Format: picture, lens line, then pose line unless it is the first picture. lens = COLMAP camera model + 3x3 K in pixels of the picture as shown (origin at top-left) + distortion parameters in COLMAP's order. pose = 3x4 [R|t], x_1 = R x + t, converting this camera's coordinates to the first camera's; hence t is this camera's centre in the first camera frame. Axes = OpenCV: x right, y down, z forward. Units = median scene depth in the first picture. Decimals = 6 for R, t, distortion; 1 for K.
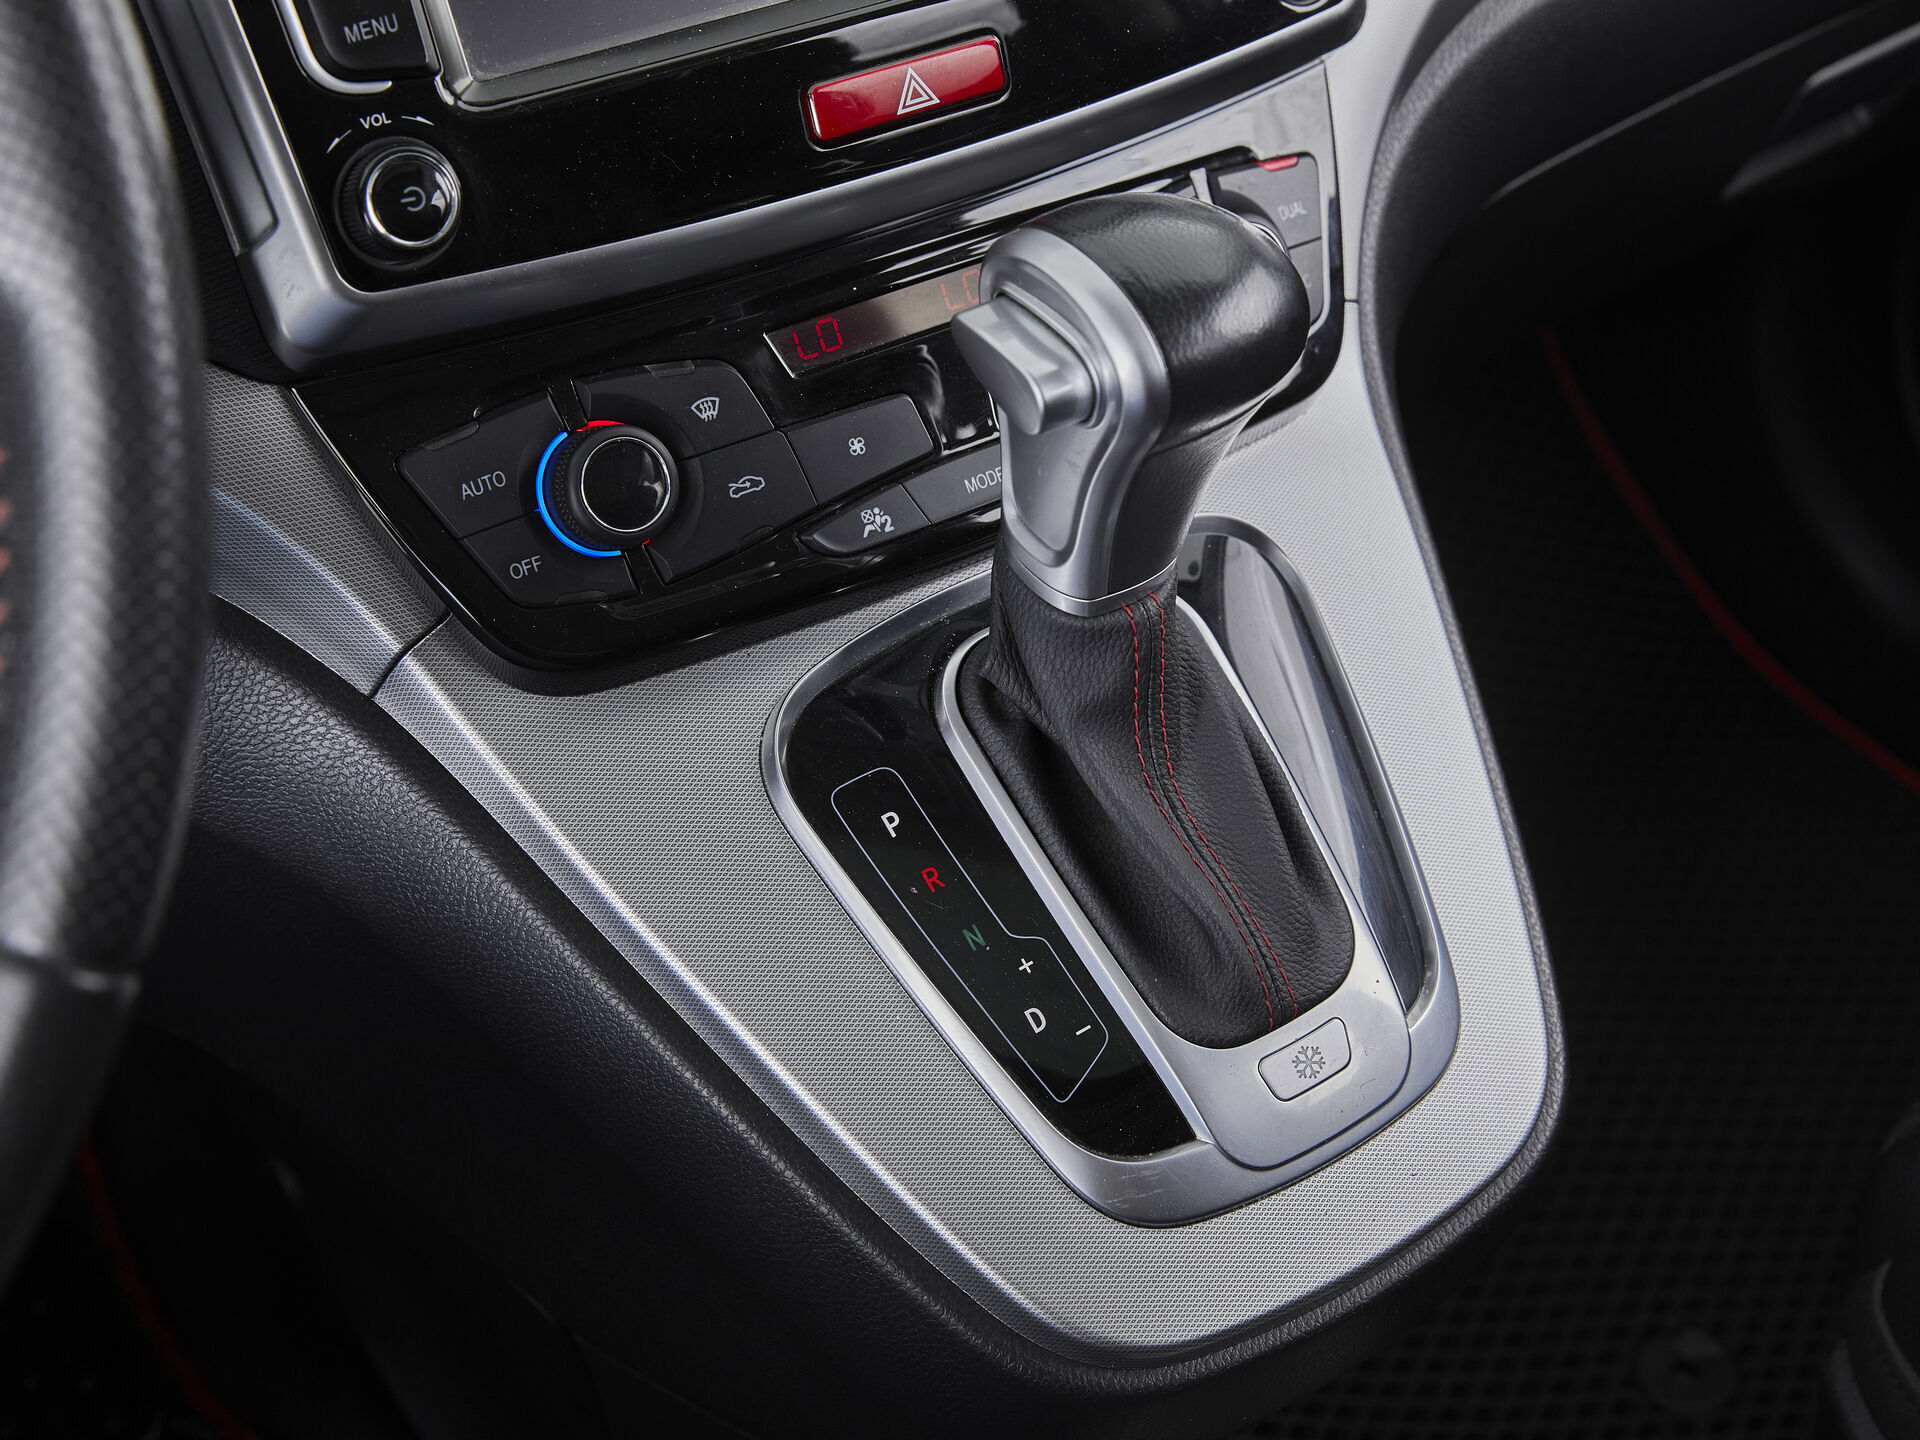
lens RADIAL K [[2809.9, 0, 1011.1], [0, 2809.9, 710.6], [0, 0, 1]] dist [-0.034033, 0.000000]
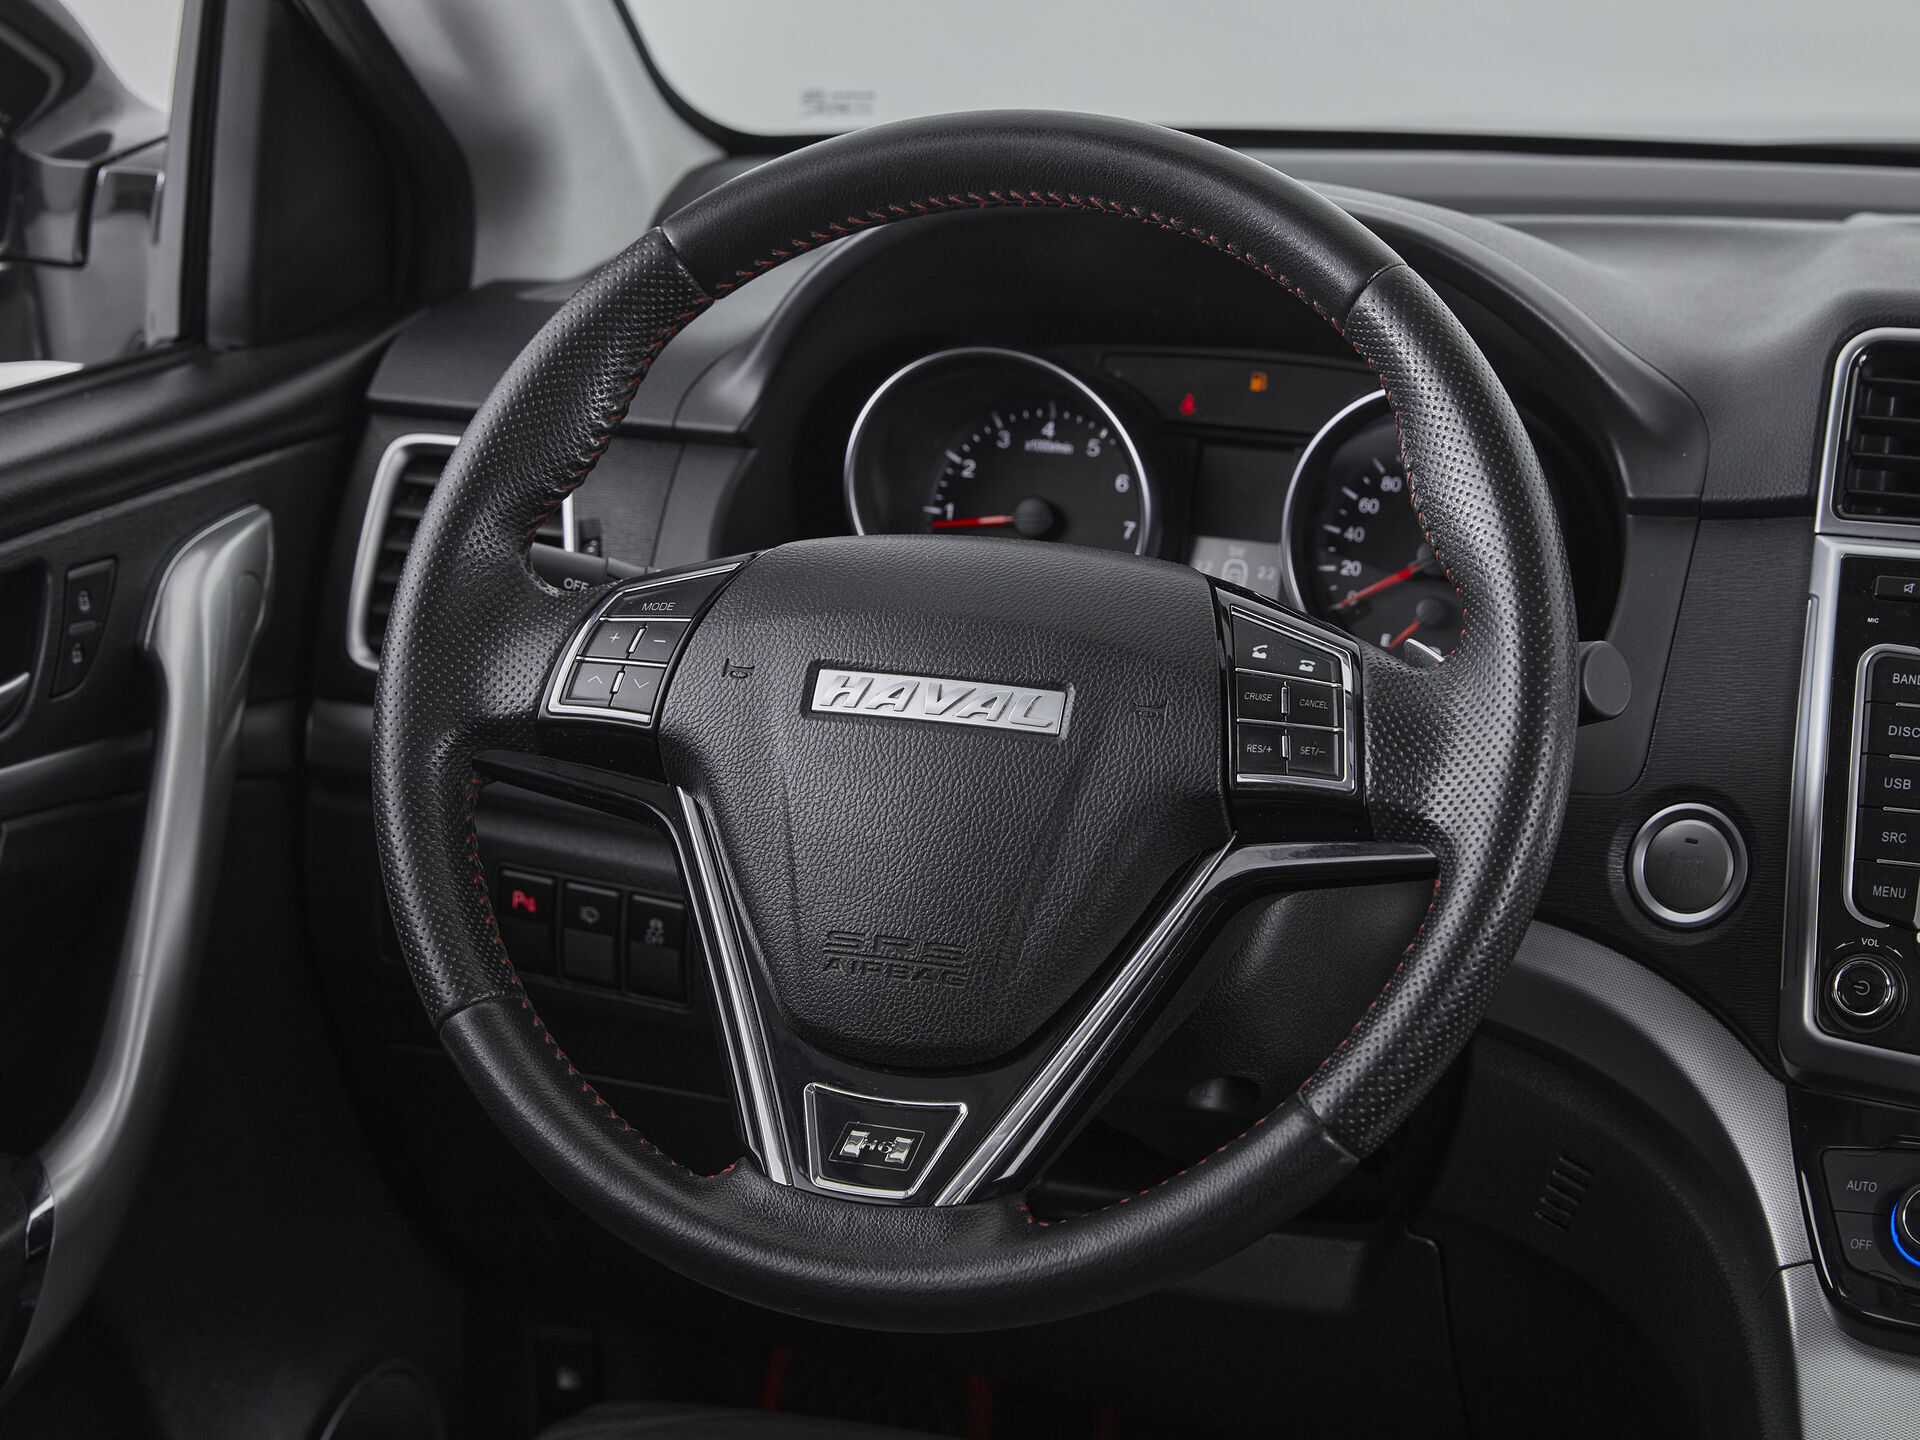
lens RADIAL K [[3967.2, 0, 979.6], [0, 3967.2, 733.4], [0, 0, 1]] dist [-0.065105, 0.000000]
pose [[0.586127, 0.234651, -0.775496, 1.130920], [-0.506006, 0.853545, -0.124176, 0.218367], [0.632782, 0.465188, 0.619020, -0.761354]]
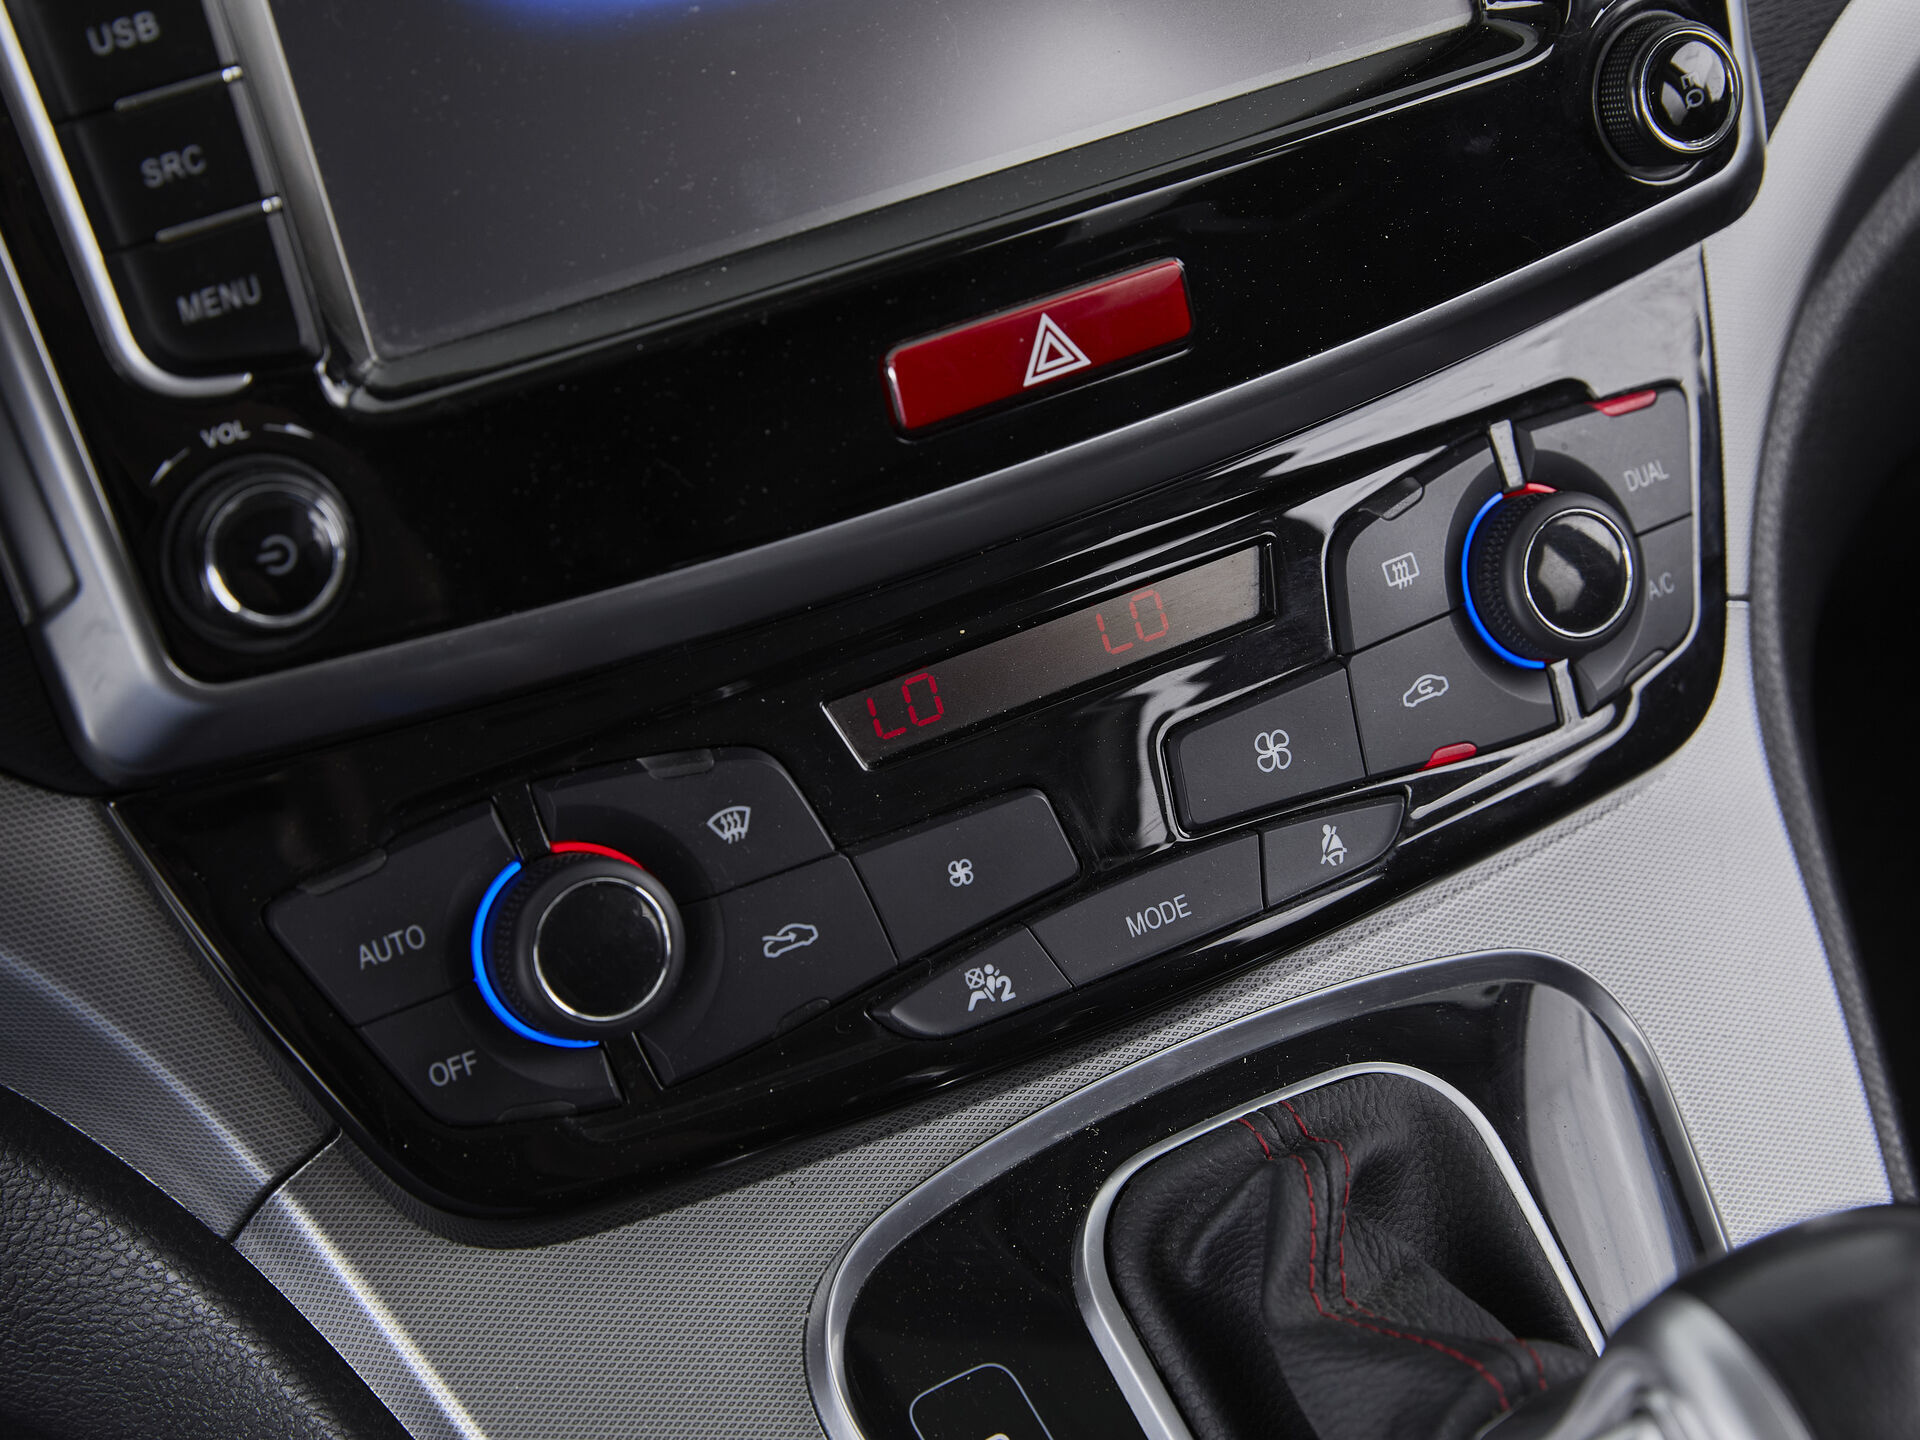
lens RADIAL K [[3967.2, 0, 958.7], [0, 3967.2, 732.2], [0, 0, 1]] dist [-0.065105, 0.000000]
pose [[0.995248, 0.016528, -0.095959, 0.034307], [-0.017487, 0.999805, -0.009159, -0.121207], [0.095789, 0.010793, 0.995343, 0.073502]]
